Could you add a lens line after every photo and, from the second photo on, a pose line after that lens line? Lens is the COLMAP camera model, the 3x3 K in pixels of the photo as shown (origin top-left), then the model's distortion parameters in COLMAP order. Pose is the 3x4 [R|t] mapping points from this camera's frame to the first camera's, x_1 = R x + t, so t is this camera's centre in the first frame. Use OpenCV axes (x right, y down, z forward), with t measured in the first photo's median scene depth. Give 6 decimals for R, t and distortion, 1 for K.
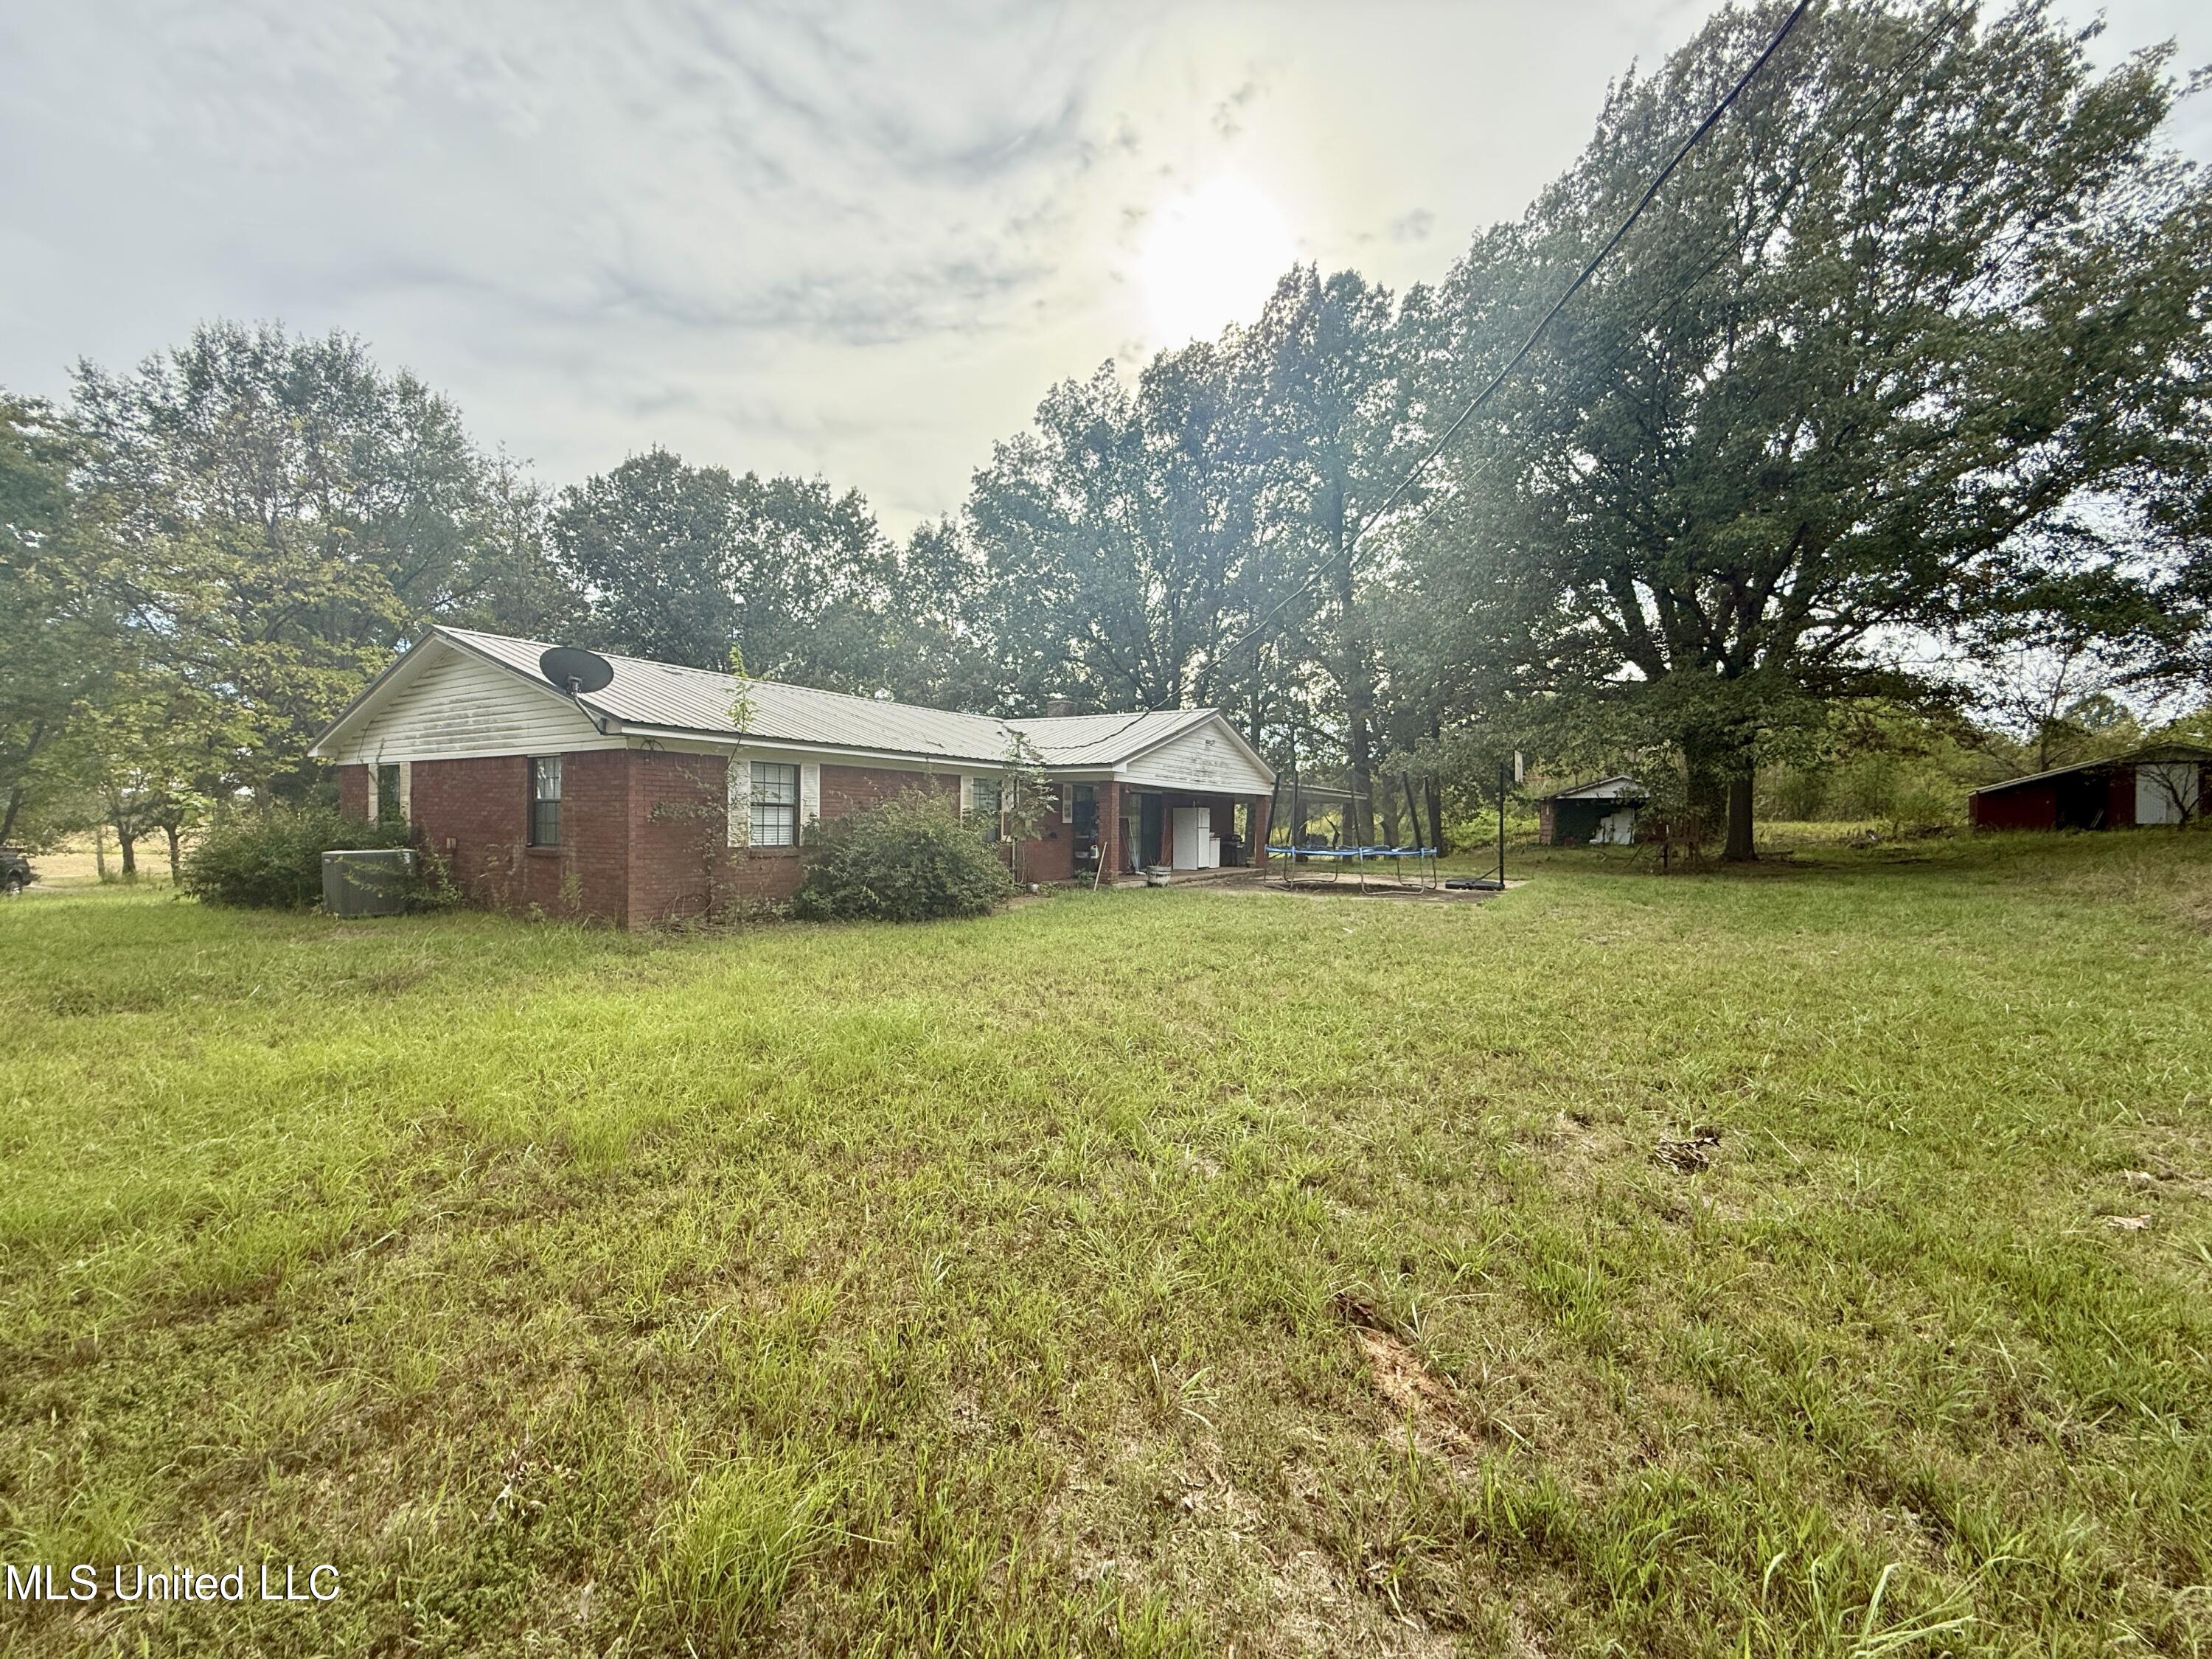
lens RADIAL K [[885.4, 0, 1115.8], [0, 885.4, 815.8], [0, 0, 1]] dist [0.003788, 0.000264]
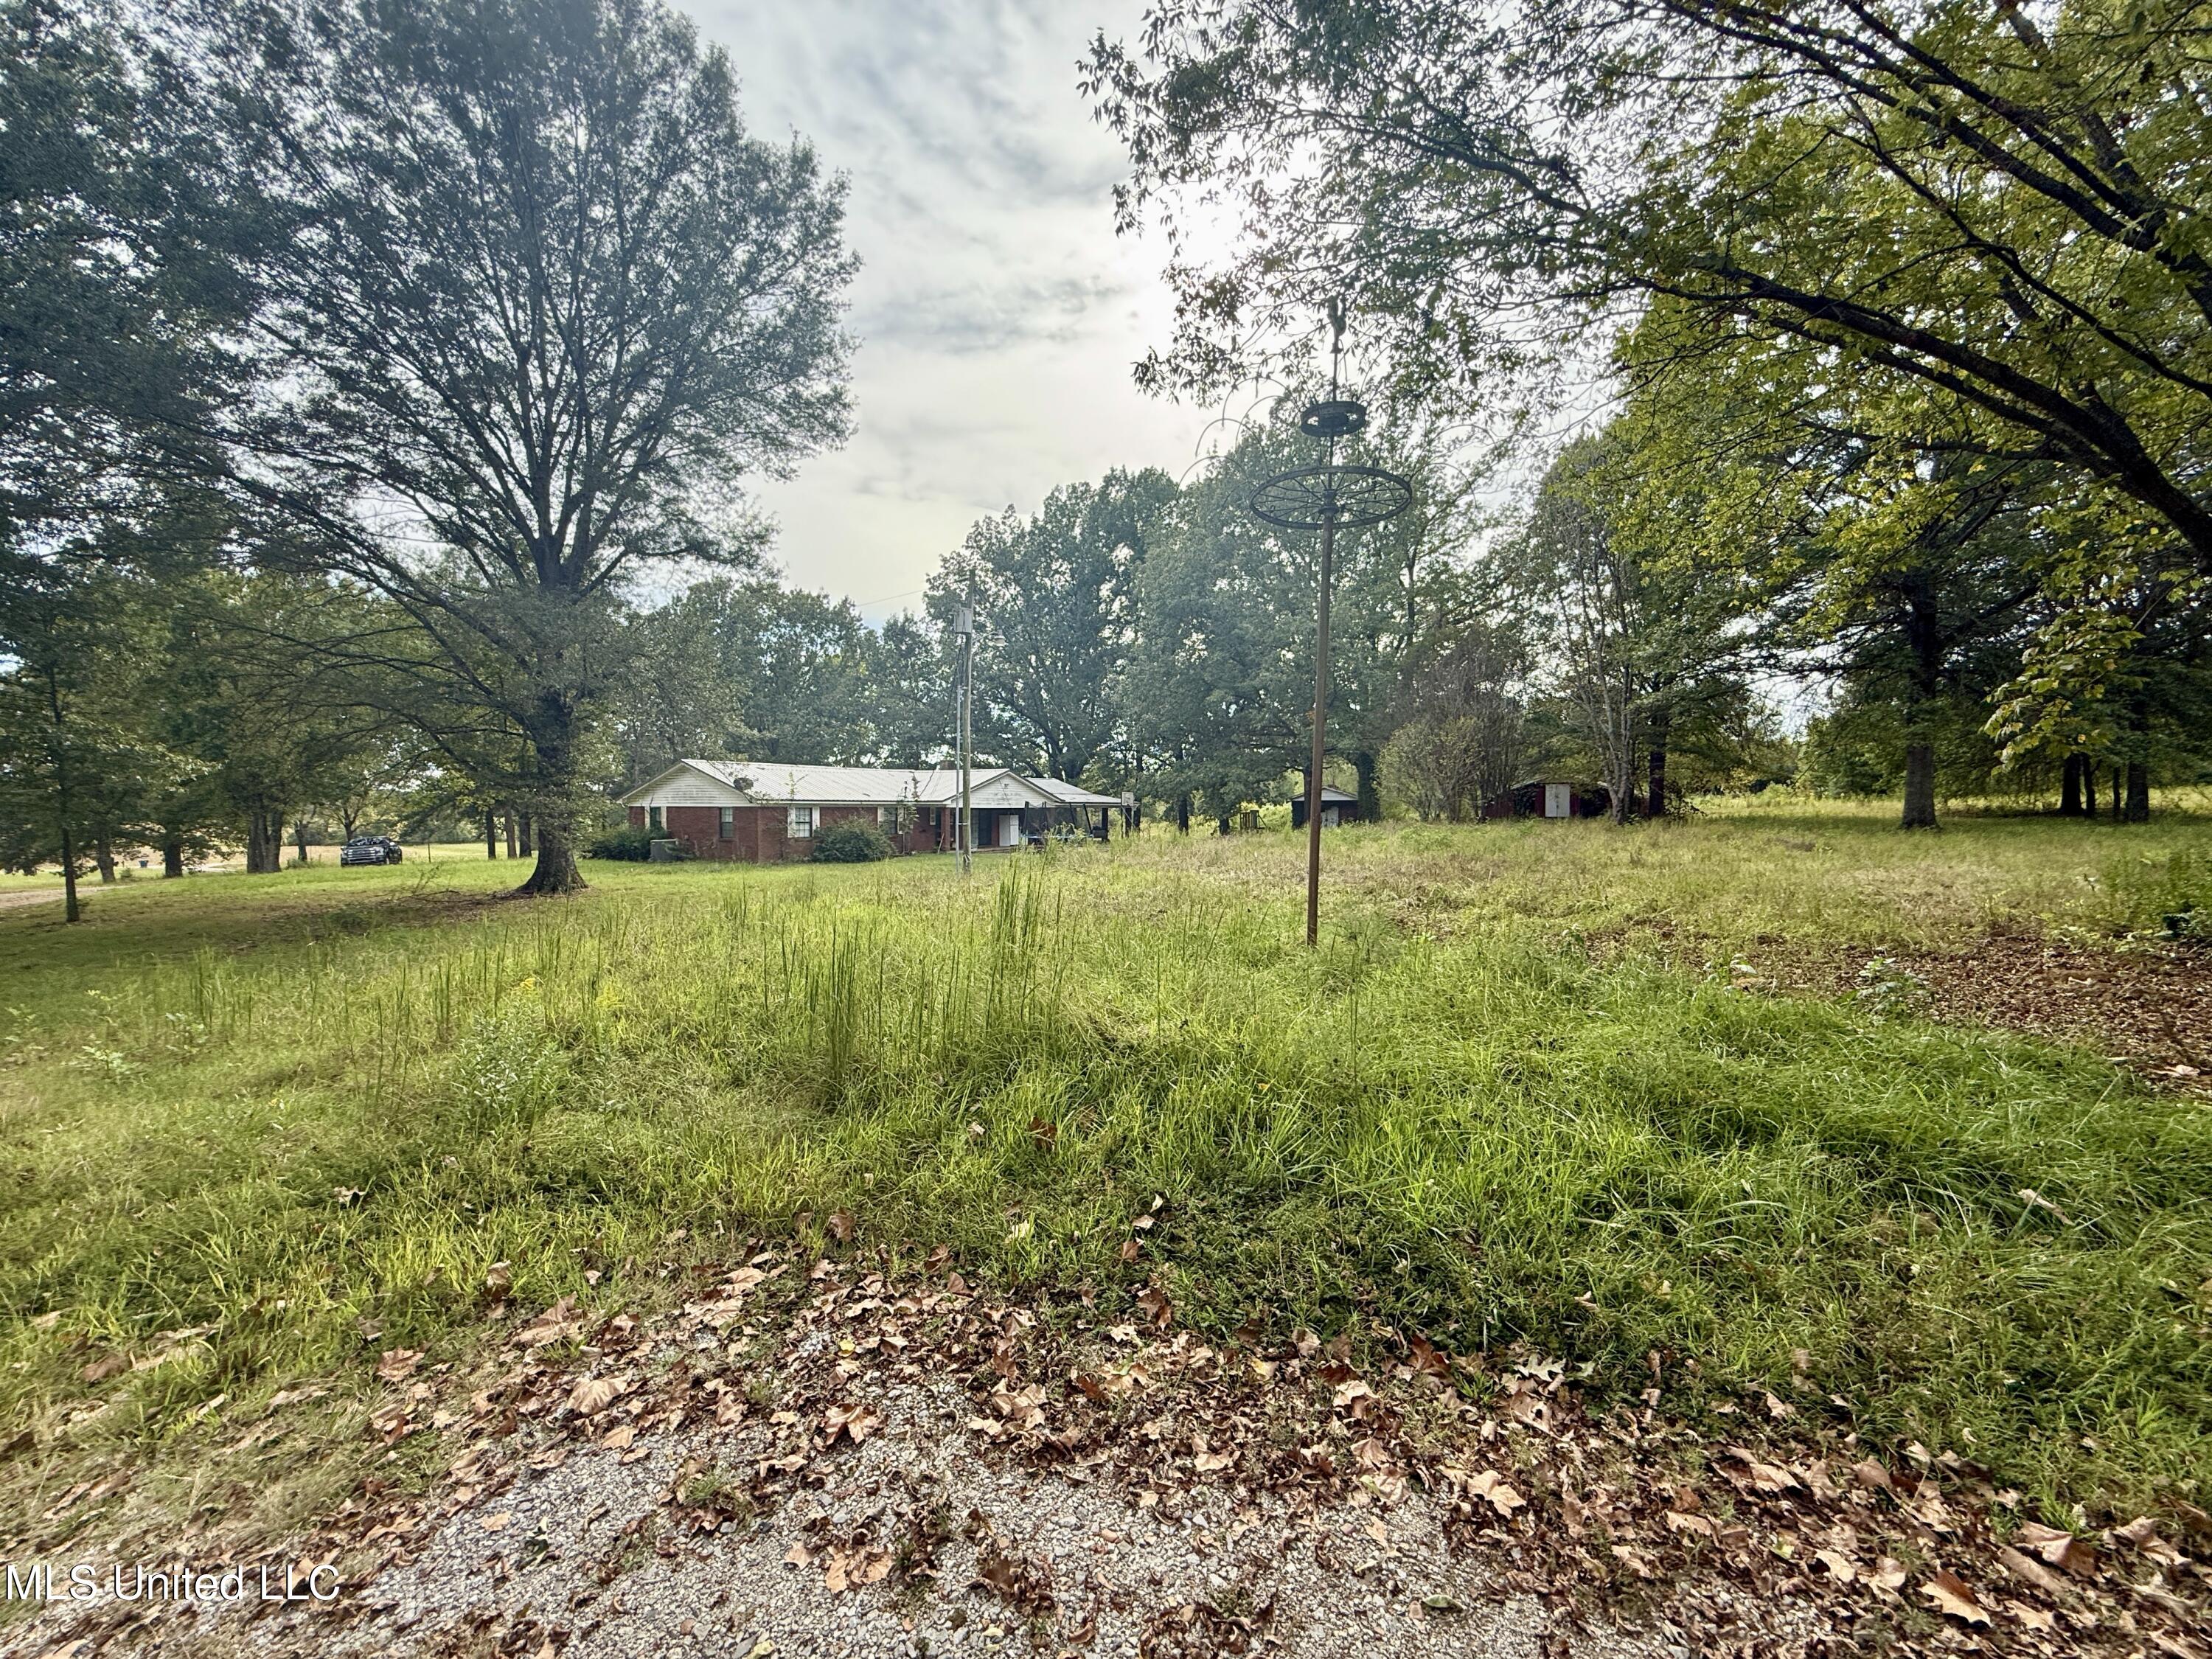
lens RADIAL K [[885.4, 0, 1104.2], [0, 885.4, 841.6], [0, 0, 1]] dist [0.003788, 0.000264]
pose [[0.999430, -0.010970, -0.031938, 0.428767], [0.012533, 0.998713, 0.049155, -0.051104], [0.031358, -0.049527, 0.998280, -1.162170]]
